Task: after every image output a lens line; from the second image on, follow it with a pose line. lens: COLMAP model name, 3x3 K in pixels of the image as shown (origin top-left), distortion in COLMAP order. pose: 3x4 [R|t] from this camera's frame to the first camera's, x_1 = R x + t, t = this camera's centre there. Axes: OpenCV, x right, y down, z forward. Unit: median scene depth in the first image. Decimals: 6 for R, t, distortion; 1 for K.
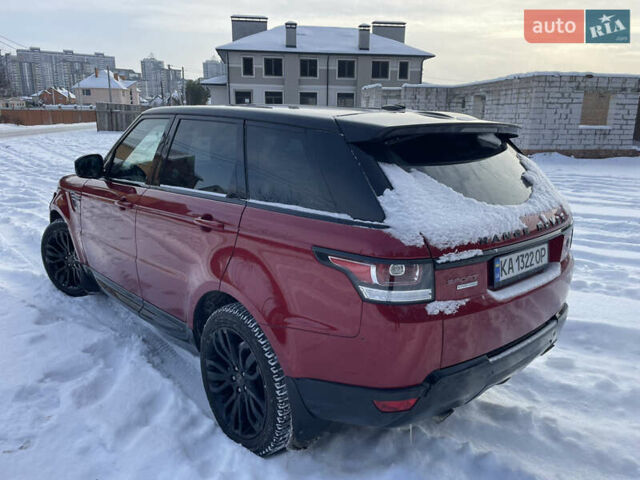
lens RADIAL K [[485.4, 0, 324.7], [0, 485.4, 237.5], [0, 0, 1]] dist [0.086516, -0.102381]
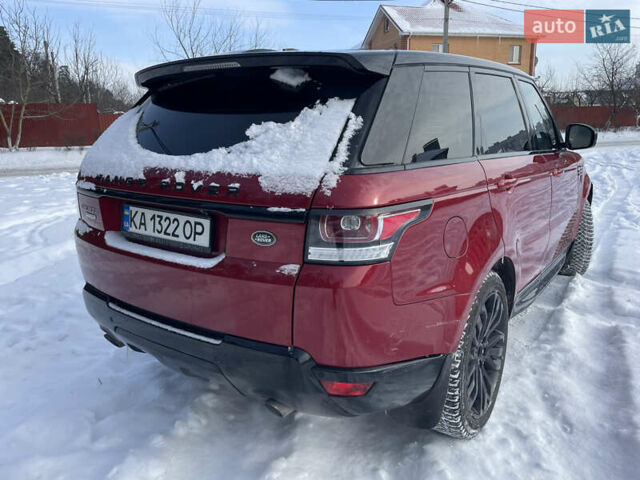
lens RADIAL K [[485.4, 0, 325.8], [0, 485.4, 241.4], [0, 0, 1]] dist [0.086516, -0.102381]
pose [[0.215683, 0.210037, -0.953607, 1.099491], [-0.213766, 0.963059, 0.163770, -0.102670], [0.952778, 0.168526, 0.252614, 0.933064]]
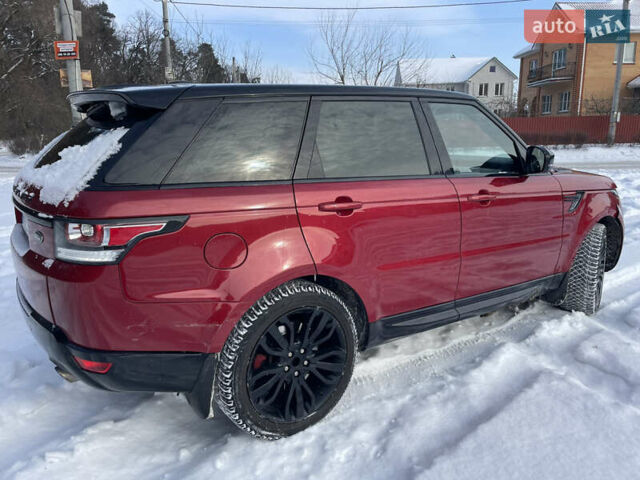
lens RADIAL K [[485.4, 0, 324.2], [0, 485.4, 240.2], [0, 0, 1]] dist [0.086516, -0.102381]
pose [[-0.125231, 0.201715, -0.971405, 1.213699], [-0.232371, 0.945916, 0.226379, -0.271137], [0.964532, 0.254076, -0.071585, 1.512572]]
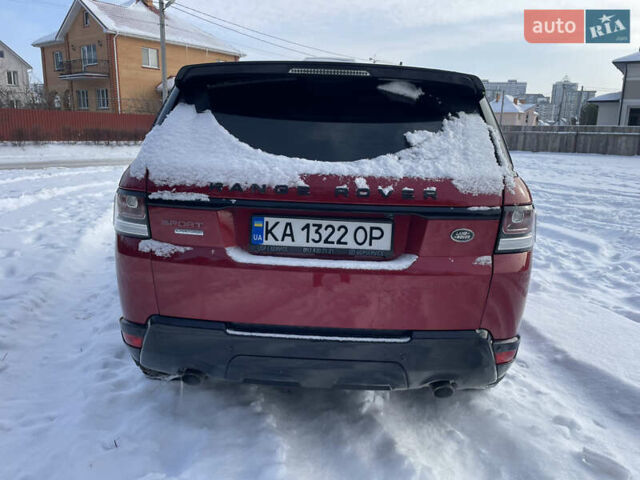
lens RADIAL K [[485.4, 0, 318.0], [0, 485.4, 244.6], [0, 0, 1]] dist [0.086516, -0.102381]
pose [[0.721419, 0.158032, -0.674226, 0.817998], [-0.180341, 0.982892, 0.037415, 0.033262], [0.668604, 0.094599, 0.737577, 0.376043]]
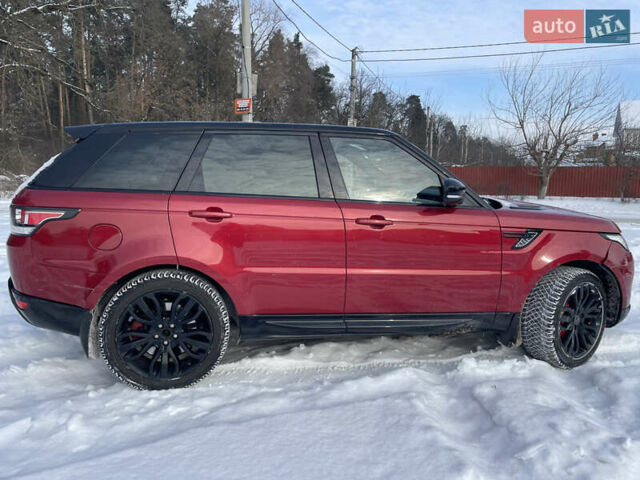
lens RADIAL K [[485.4, 0, 322.0], [0, 485.4, 240.7], [0, 0, 1]] dist [0.086516, -0.102381]
pose [[-0.514329, 0.087211, -0.853147, 1.166546], [-0.230272, 0.944239, 0.235344, -0.410154], [0.826100, 0.317500, -0.465567, 2.255927]]
